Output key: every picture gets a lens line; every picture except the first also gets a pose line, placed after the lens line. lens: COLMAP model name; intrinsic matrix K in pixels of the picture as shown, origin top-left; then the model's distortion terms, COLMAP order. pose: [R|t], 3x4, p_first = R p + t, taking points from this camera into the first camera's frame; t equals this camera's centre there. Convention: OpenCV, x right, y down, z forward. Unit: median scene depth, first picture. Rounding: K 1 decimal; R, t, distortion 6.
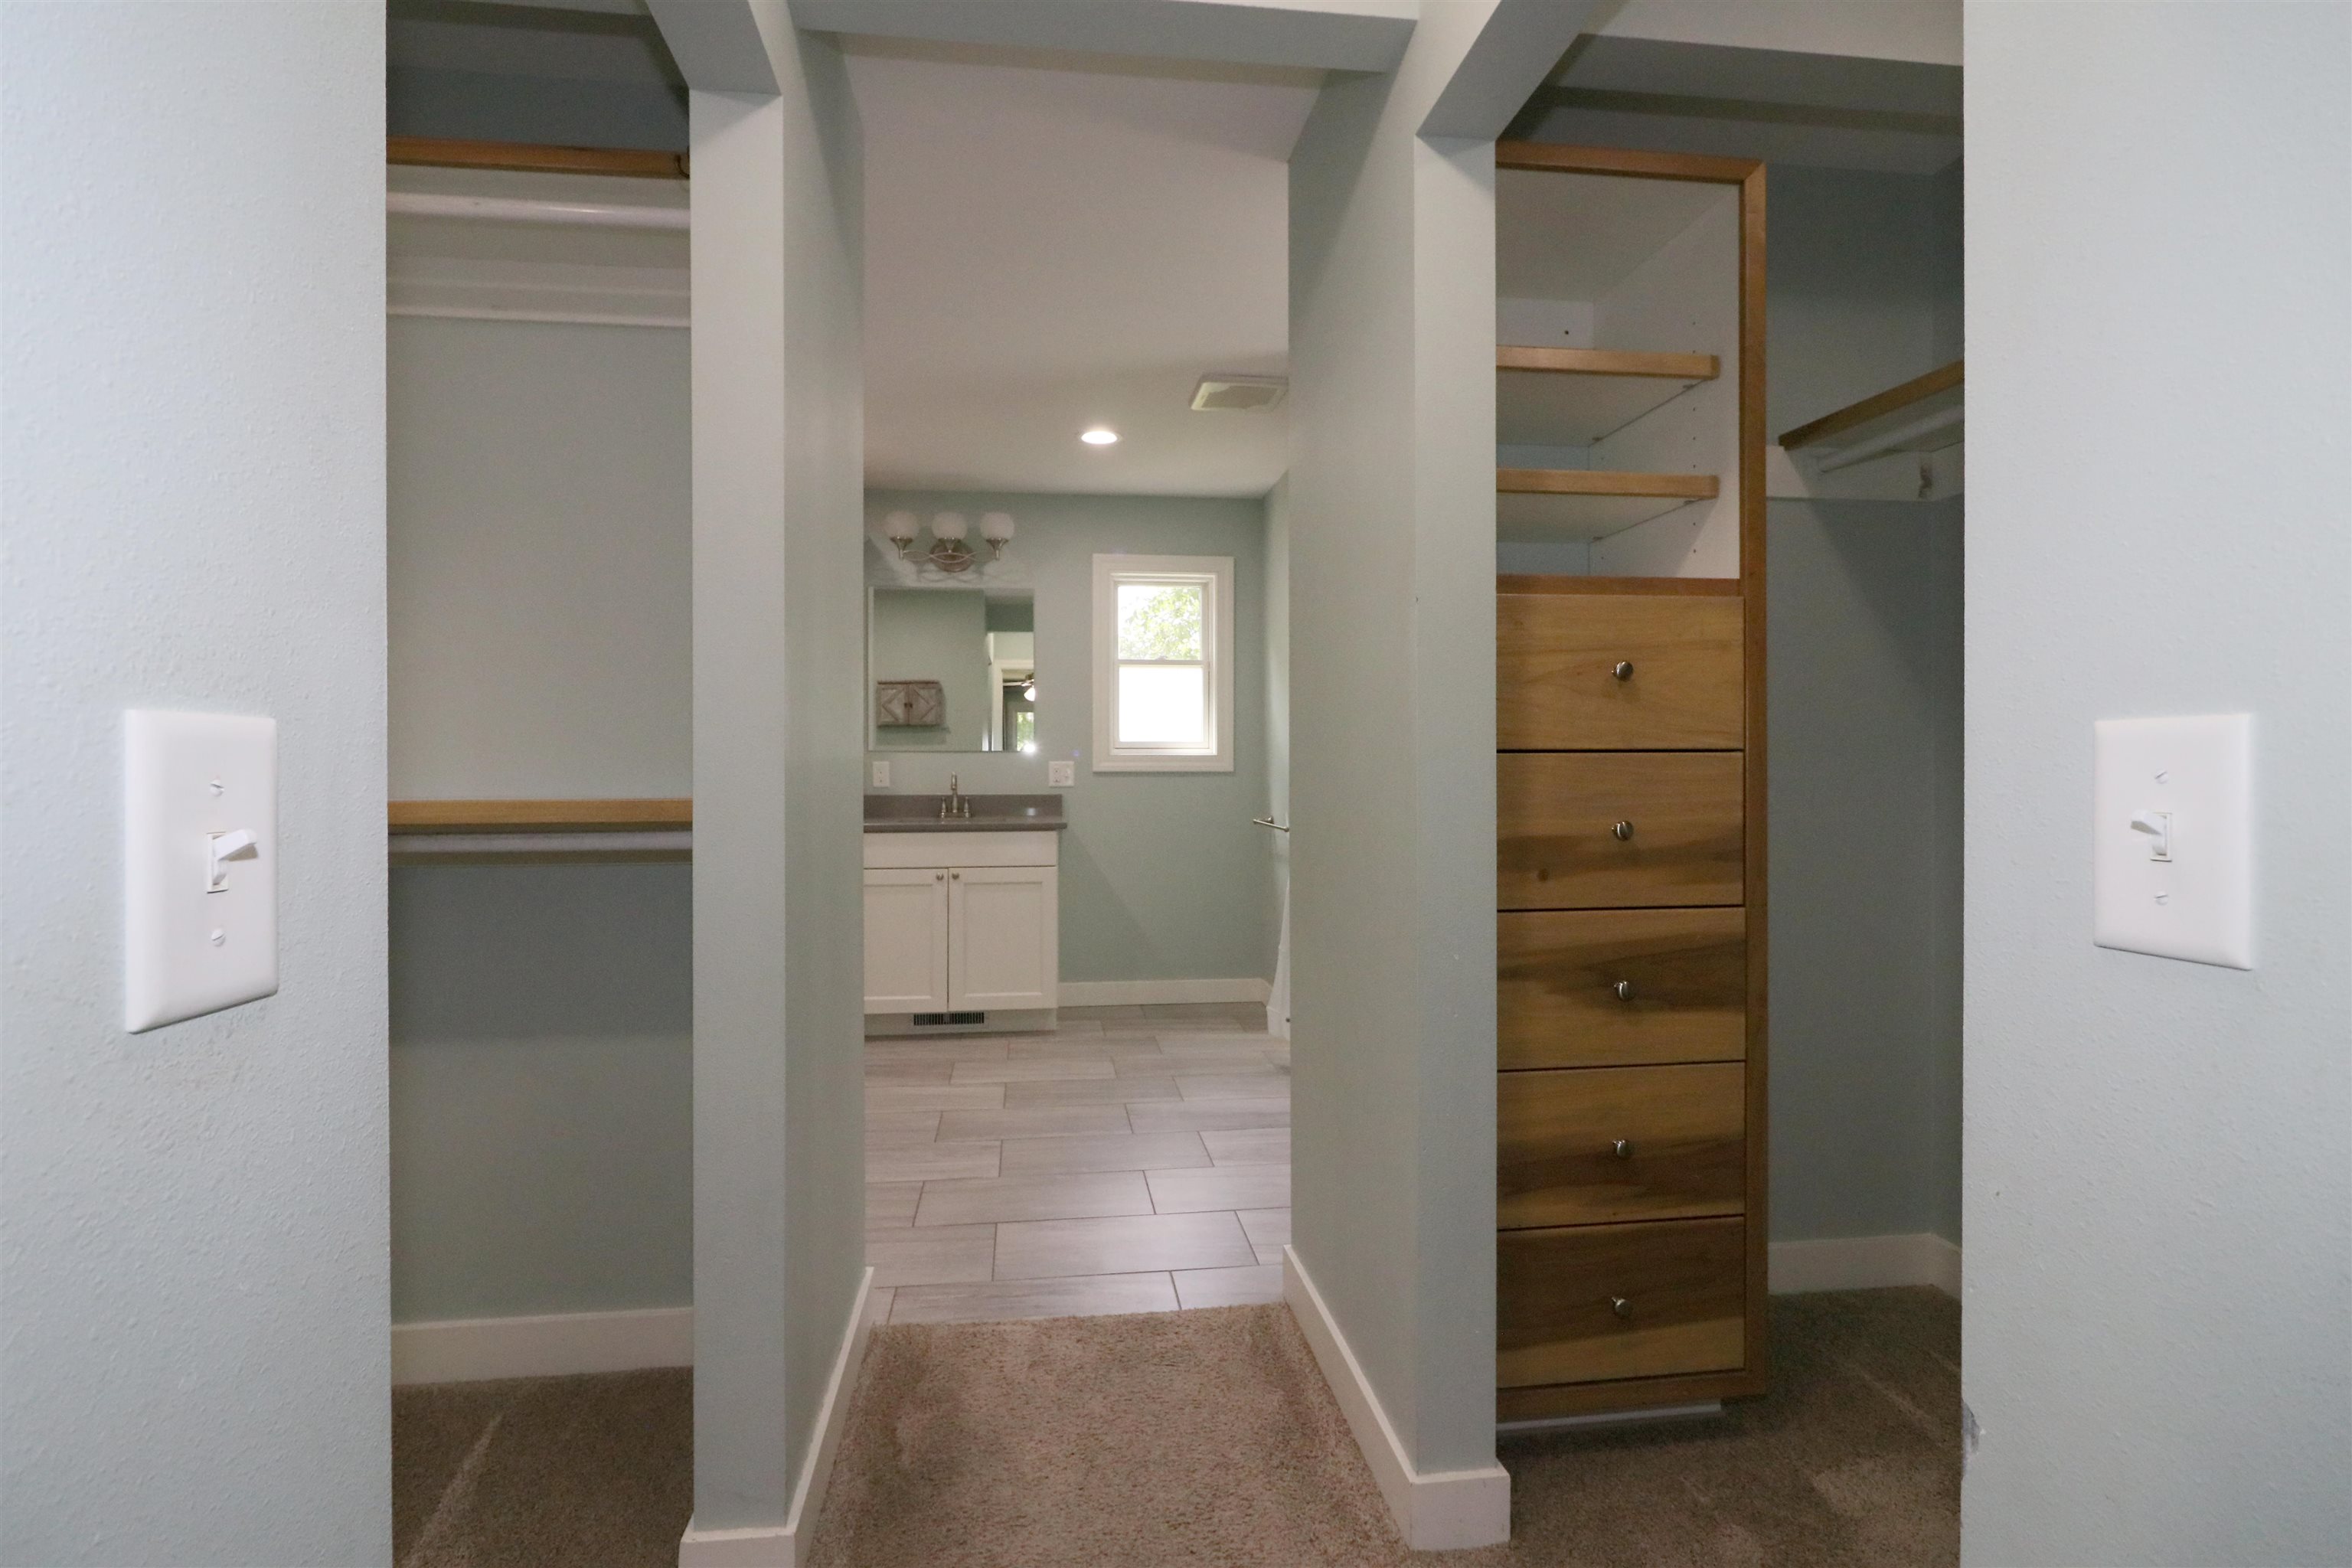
lens RADIAL K [[1075.0, 0, 1165.3], [0, 1075.0, 773.7], [0, 0, 1]] dist [-0.004191, -0.000723]
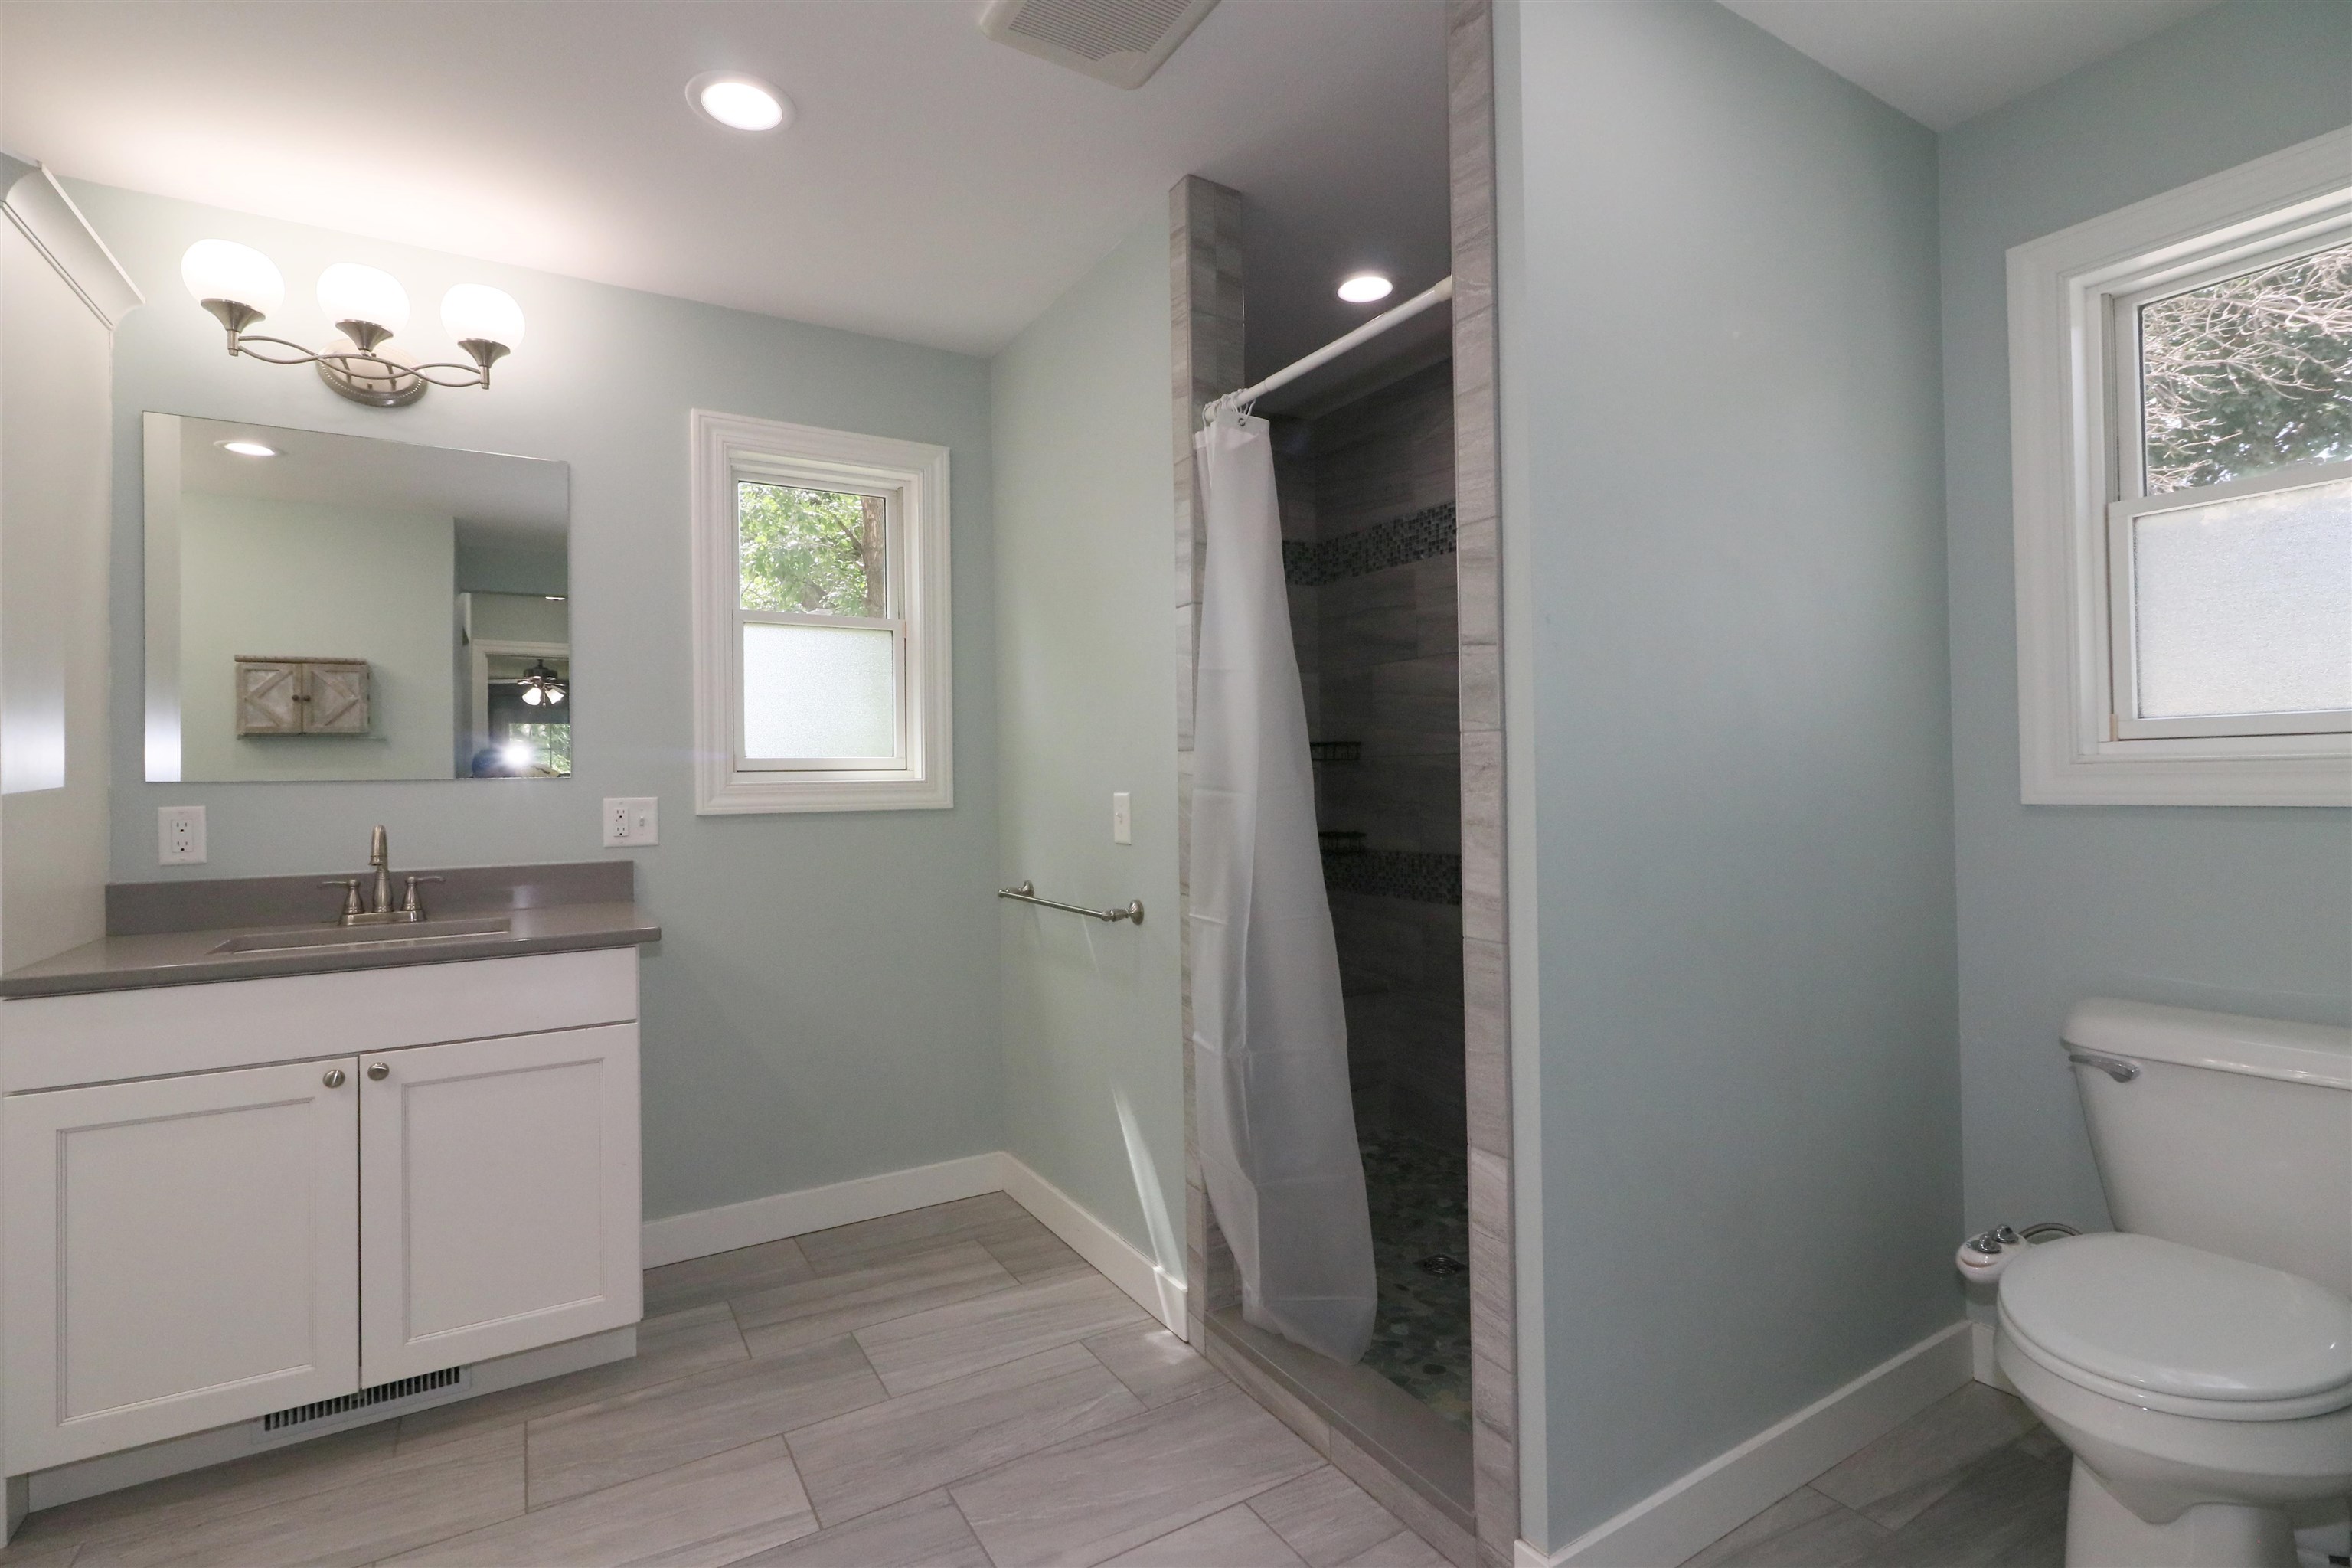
lens RADIAL K [[1075.0, 0, 1176.4], [0, 1075.0, 780.3], [0, 0, 1]] dist [-0.004191, -0.000723]
pose [[0.912090, -0.013134, 0.409779, -0.069347], [0.017437, 0.999825, -0.006766, -0.011850], [-0.409618, 0.013317, 0.912160, 0.423206]]
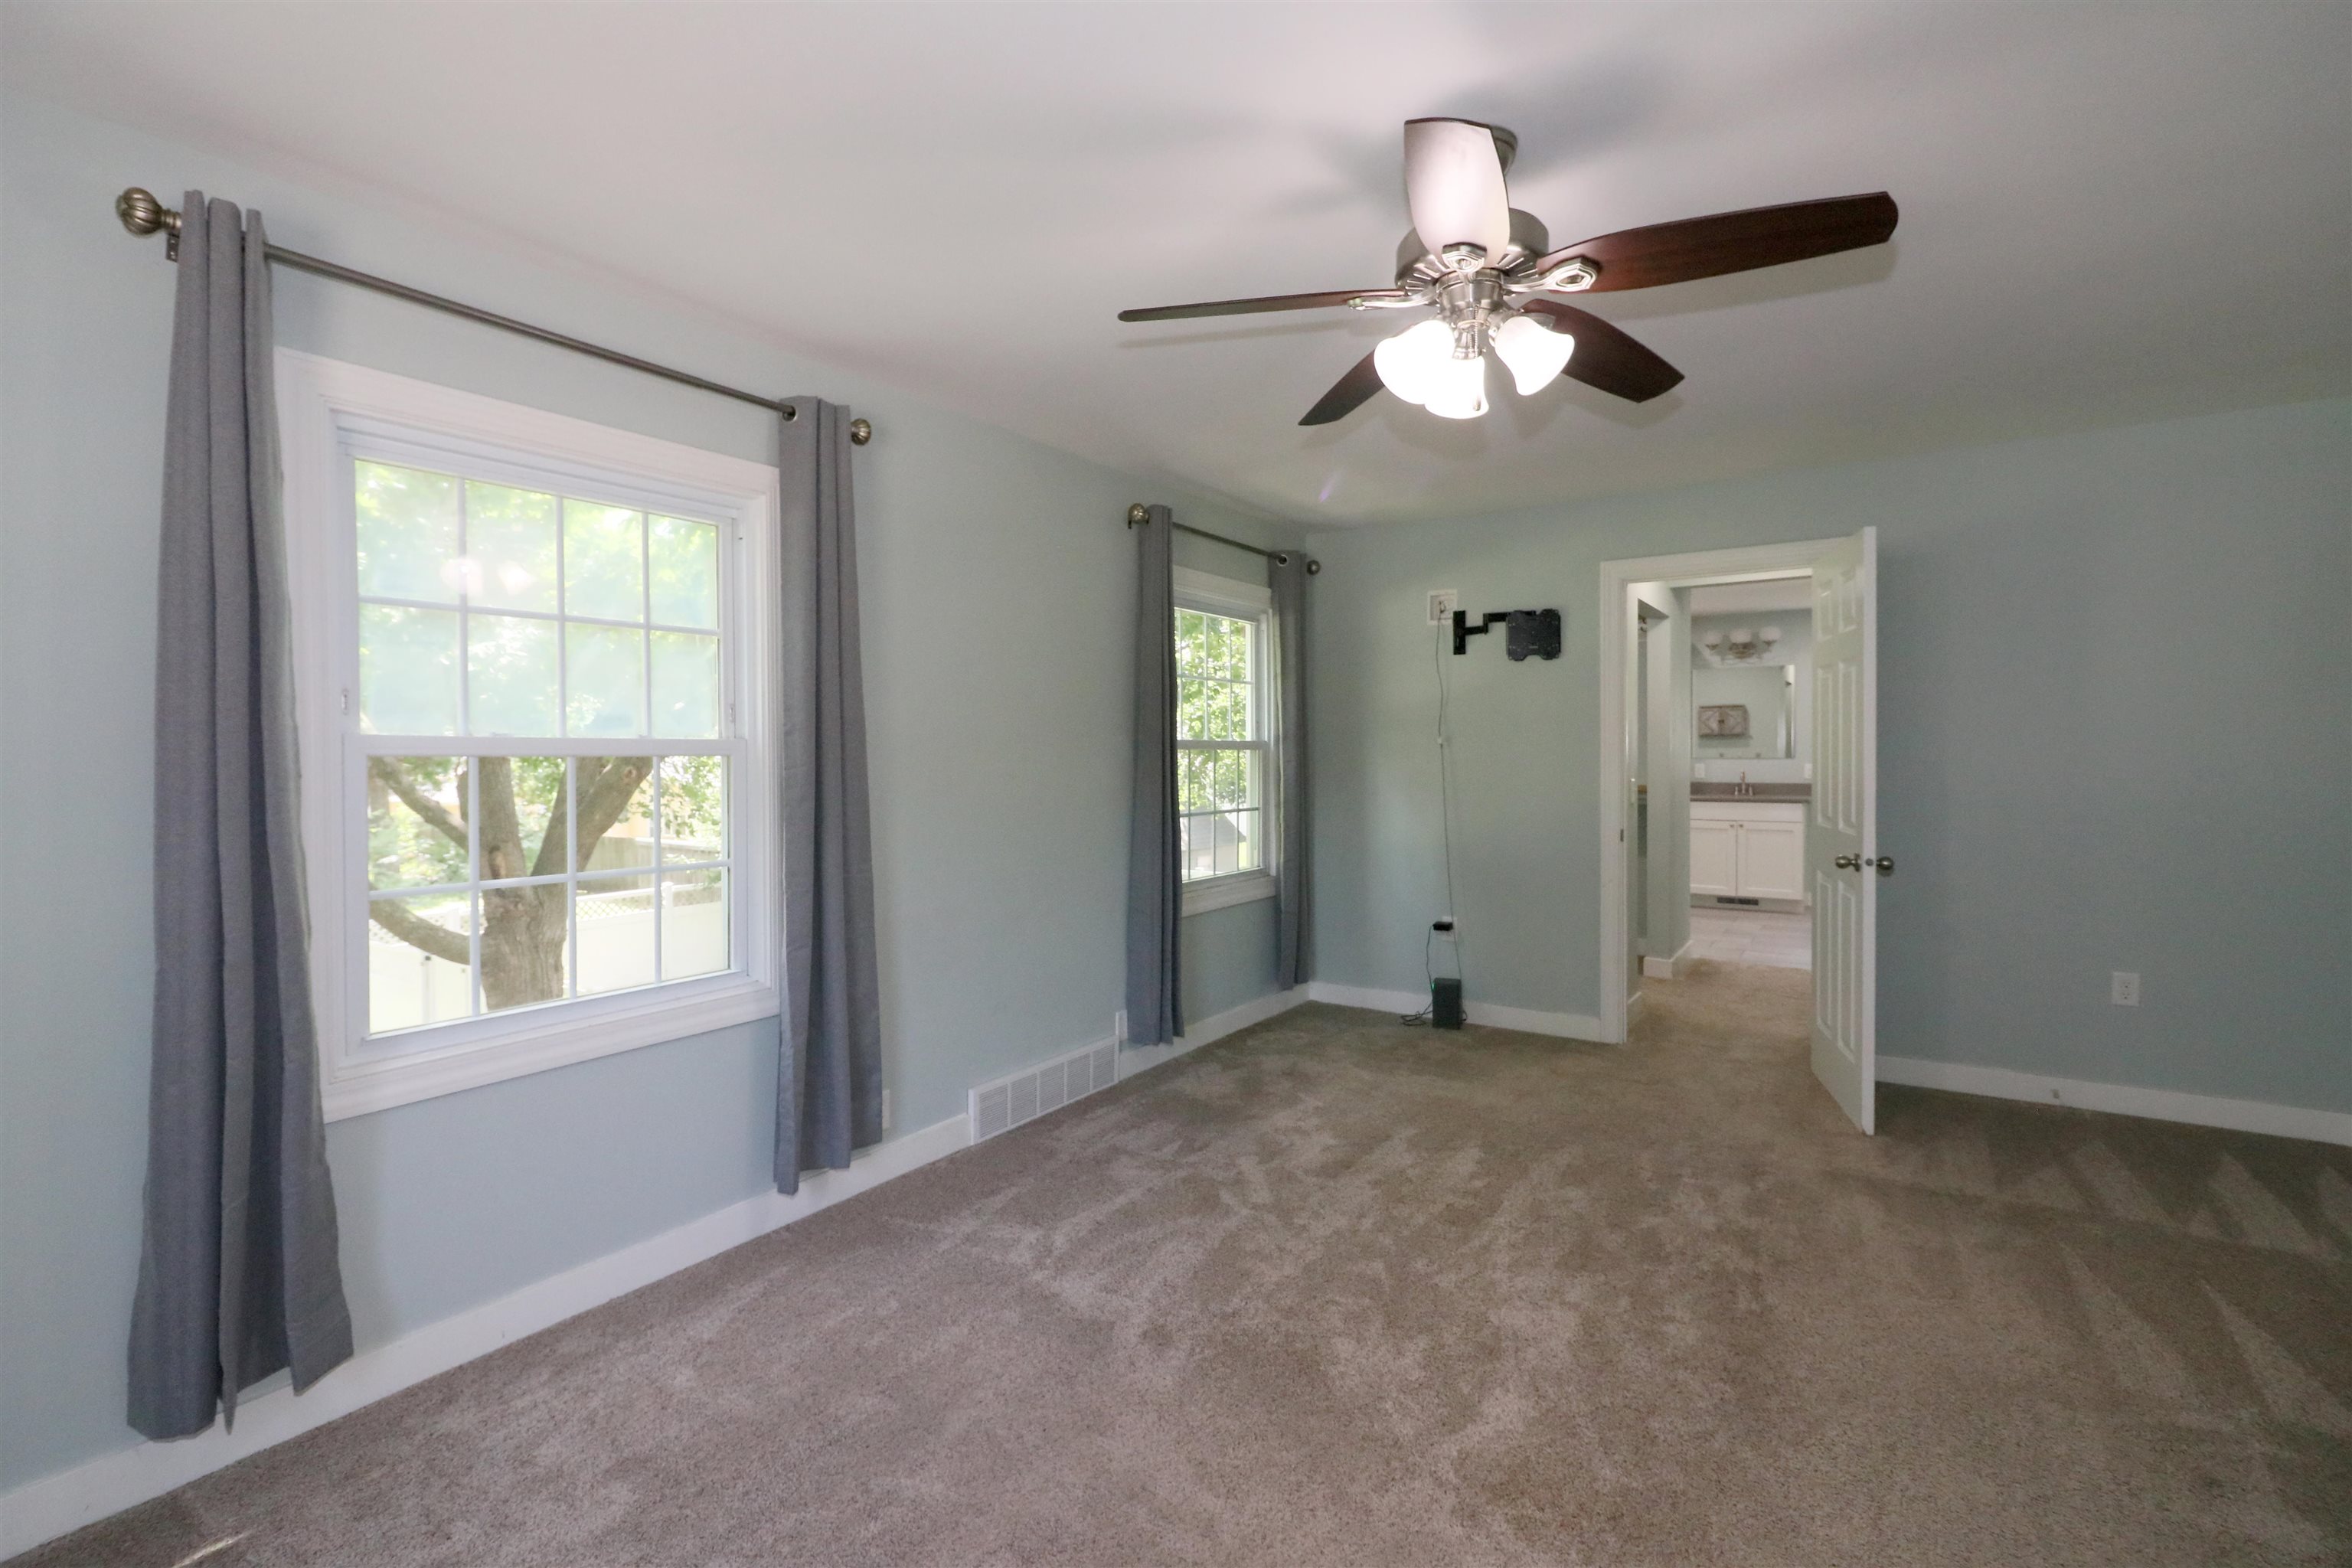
lens RADIAL K [[1075.0, 0, 1163.9], [0, 1075.0, 768.2], [0, 0, 1]] dist [-0.004191, -0.000723]
pose [[0.747172, 0.006094, -0.664603, 0.274255], [0.001723, 0.999937, 0.011106, -0.026469], [0.664629, -0.009444, 0.747114, -0.994307]]
